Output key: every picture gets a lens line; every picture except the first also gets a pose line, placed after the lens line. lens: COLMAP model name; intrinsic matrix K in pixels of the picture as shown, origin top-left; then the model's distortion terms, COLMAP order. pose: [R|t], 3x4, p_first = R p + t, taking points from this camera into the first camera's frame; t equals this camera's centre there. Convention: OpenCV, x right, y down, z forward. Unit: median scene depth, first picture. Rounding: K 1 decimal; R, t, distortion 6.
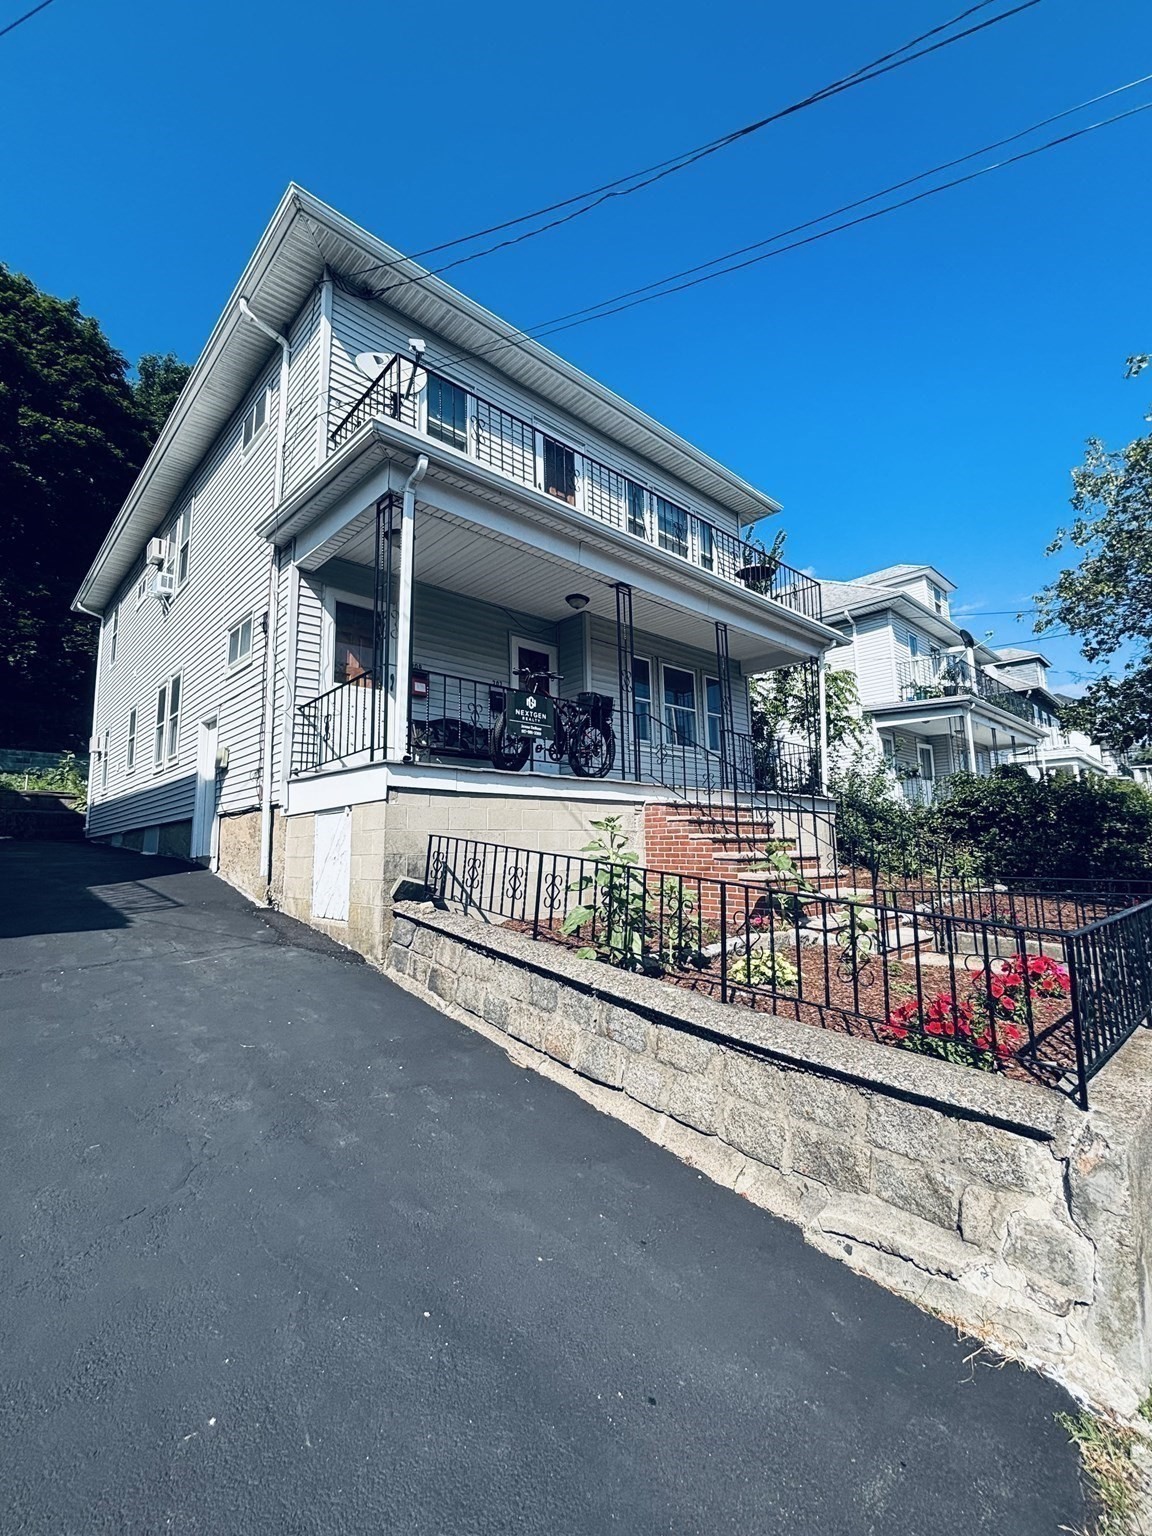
lens RADIAL K [[671.8, 0, 576.0], [0, 671.8, 768.0], [0, 0, 1]] dist [0.018784, -0.000041]
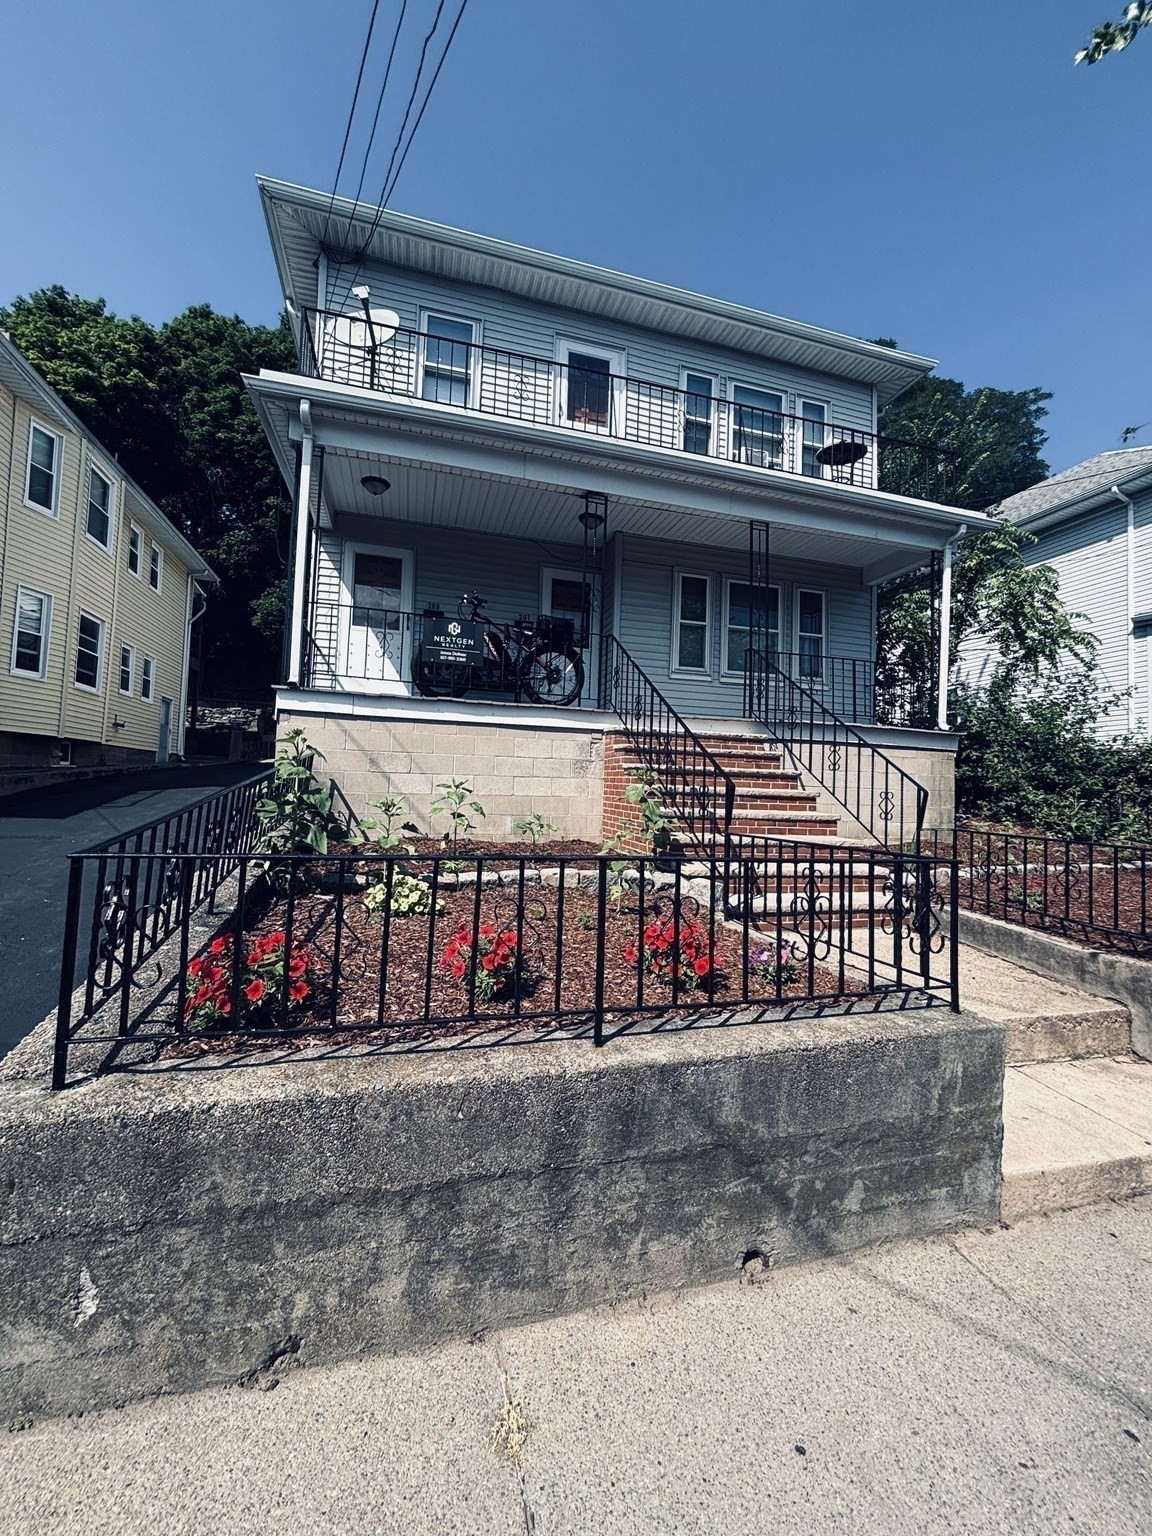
lens RADIAL K [[615.3, 0, 578.6], [0, 615.3, 763.5], [0, 0, 1]] dist [0.007329, -0.004332]
pose [[0.883790, 0.025505, -0.467189, 0.454272], [0.011389, 0.997045, 0.075975, 0.030637], [0.467746, -0.072467, 0.880887, 0.223101]]
